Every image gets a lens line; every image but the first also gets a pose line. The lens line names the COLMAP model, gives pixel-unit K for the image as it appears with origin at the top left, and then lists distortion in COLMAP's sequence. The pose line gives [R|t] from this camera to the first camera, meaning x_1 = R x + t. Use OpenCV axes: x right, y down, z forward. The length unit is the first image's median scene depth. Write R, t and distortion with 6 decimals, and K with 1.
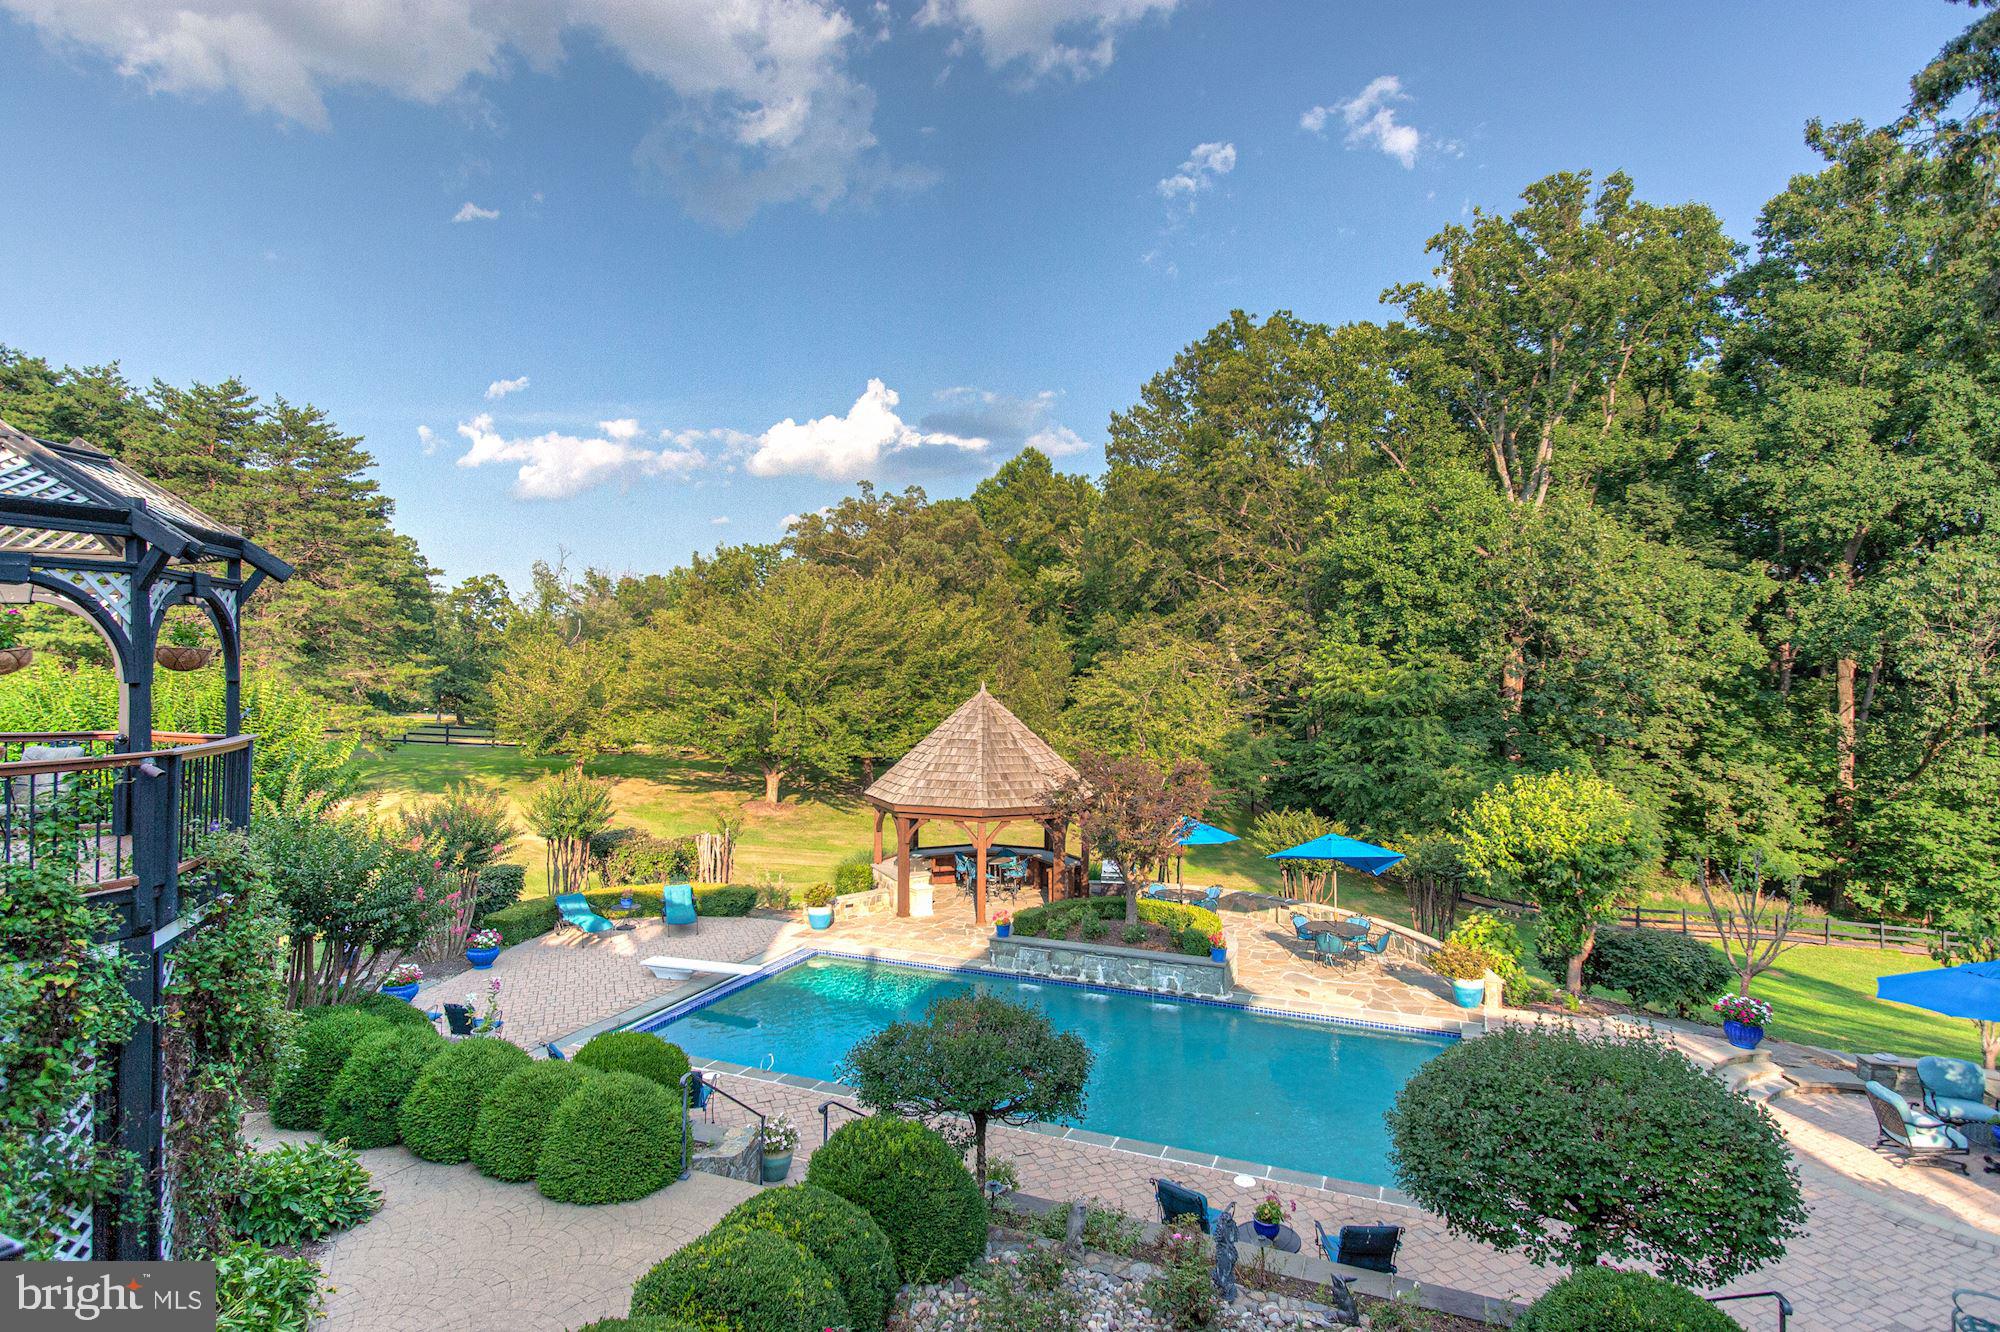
lens RADIAL K [[1028.3, 0, 1000.0], [0, 1028.3, 666.0], [0, 0, 1]] dist [-0.000952, 0.001005]
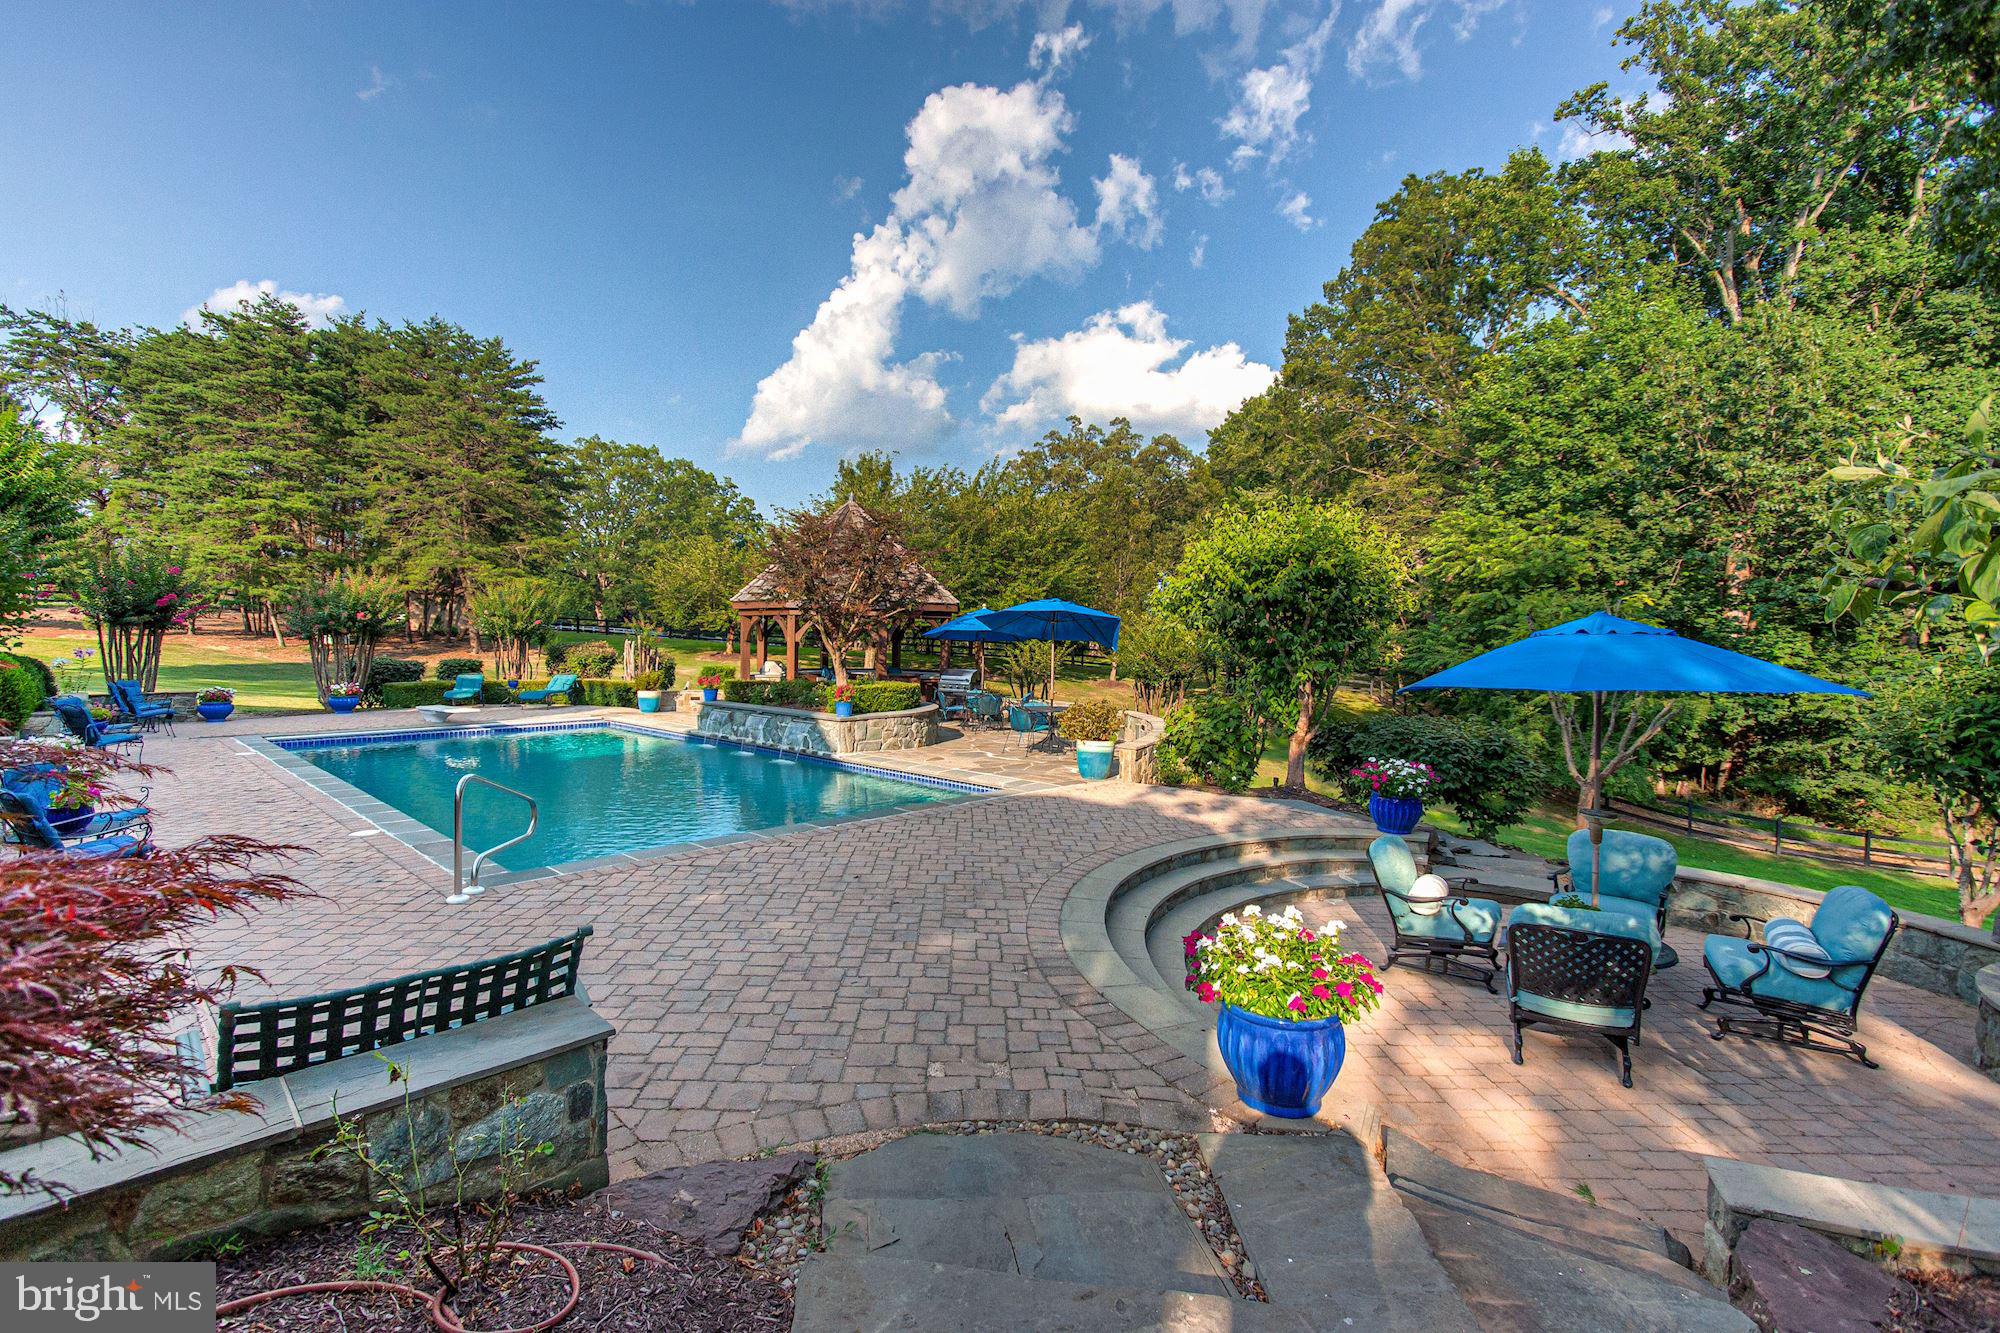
lens RADIAL K [[909.5, 0, 1000.0], [0, 909.5, 666.5], [0, 0, 1]] dist [-0.000531, 0.000120]
pose [[0.928700, 0.018132, -0.370388, 0.254706], [-0.008206, 0.999564, 0.028357, 0.089746], [0.370741, -0.023296, 0.928444, 0.133167]]
